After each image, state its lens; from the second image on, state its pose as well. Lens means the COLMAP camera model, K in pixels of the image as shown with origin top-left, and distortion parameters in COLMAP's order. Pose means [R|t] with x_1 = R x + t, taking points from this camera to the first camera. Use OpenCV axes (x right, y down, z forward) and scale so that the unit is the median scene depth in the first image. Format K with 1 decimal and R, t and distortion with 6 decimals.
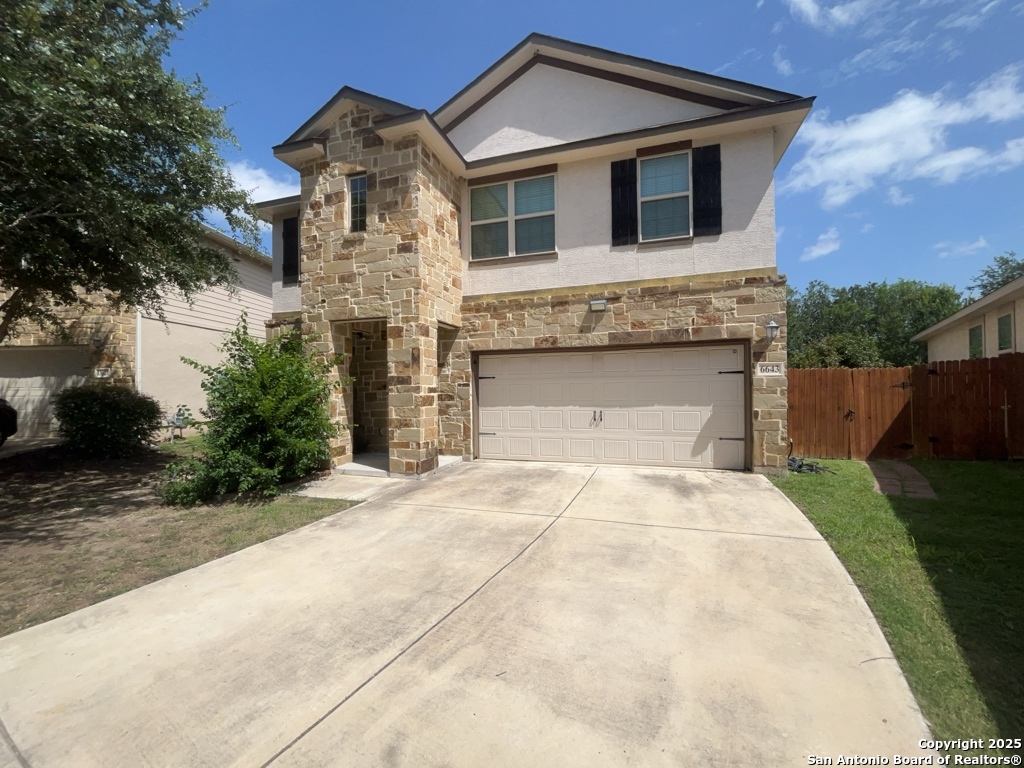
lens RADIAL K [[414.6, 0, 510.6], [0, 414.6, 384.0], [0, 0, 1]] dist [-0.004637, 0.001190]
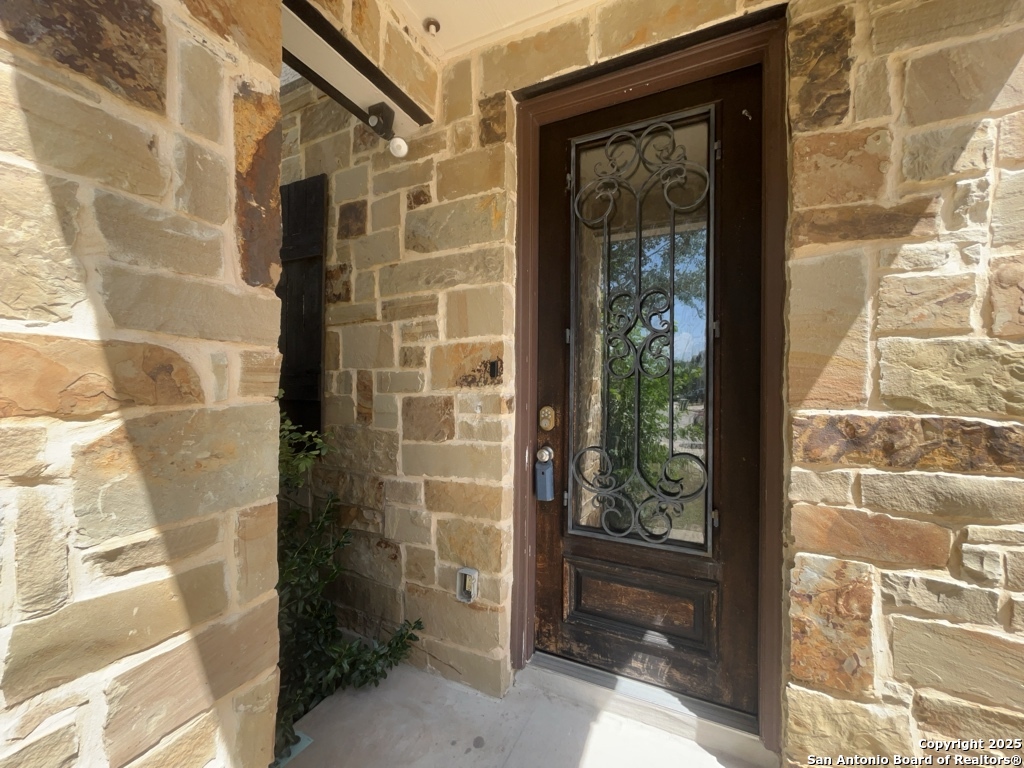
lens RADIAL K [[414.6, 0, 512.0], [0, 414.6, 385.4], [0, 0, 1]] dist [-0.004637, 0.001190]
pose [[0.990031, 0.016764, -0.139851, -0.260480], [-0.016172, 0.999855, 0.005366, 0.012639], [0.139921, -0.003051, 0.990158, 0.783573]]
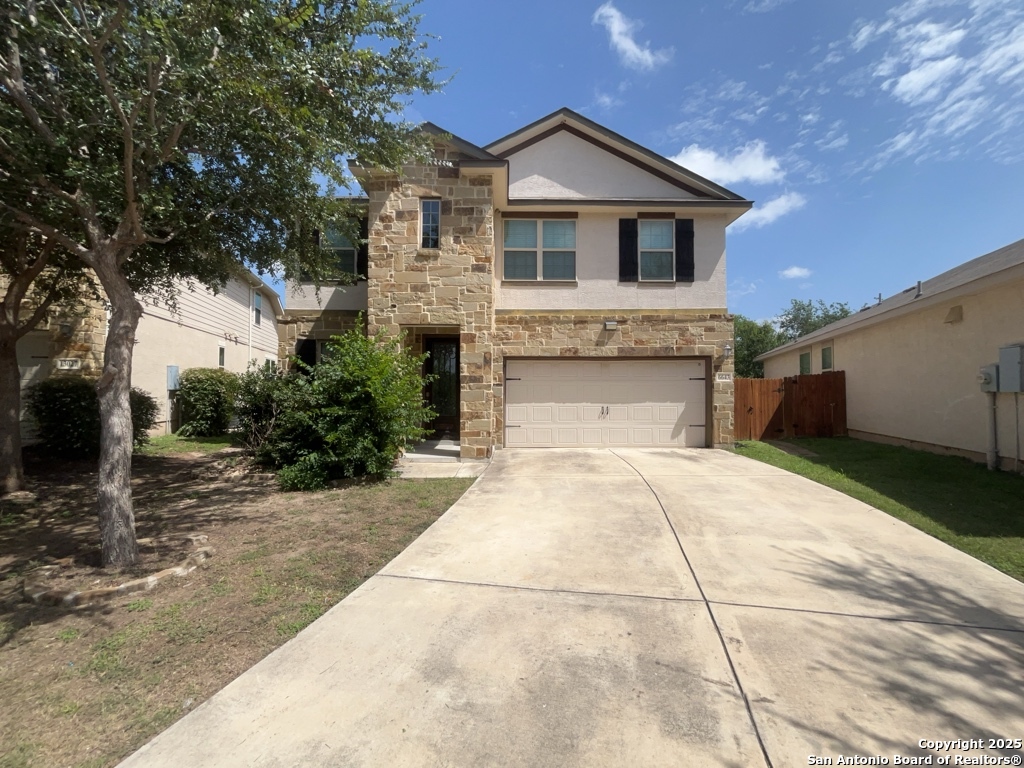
lens RADIAL K [[414.6, 0, 512.3], [0, 414.6, 384.1], [0, 0, 1]] dist [-0.004637, 0.001190]
pose [[0.949300, 0.019568, 0.313763, -0.505078], [-0.014909, 0.999740, -0.017241, 0.022817], [-0.314019, 0.011690, 0.949345, -0.150196]]
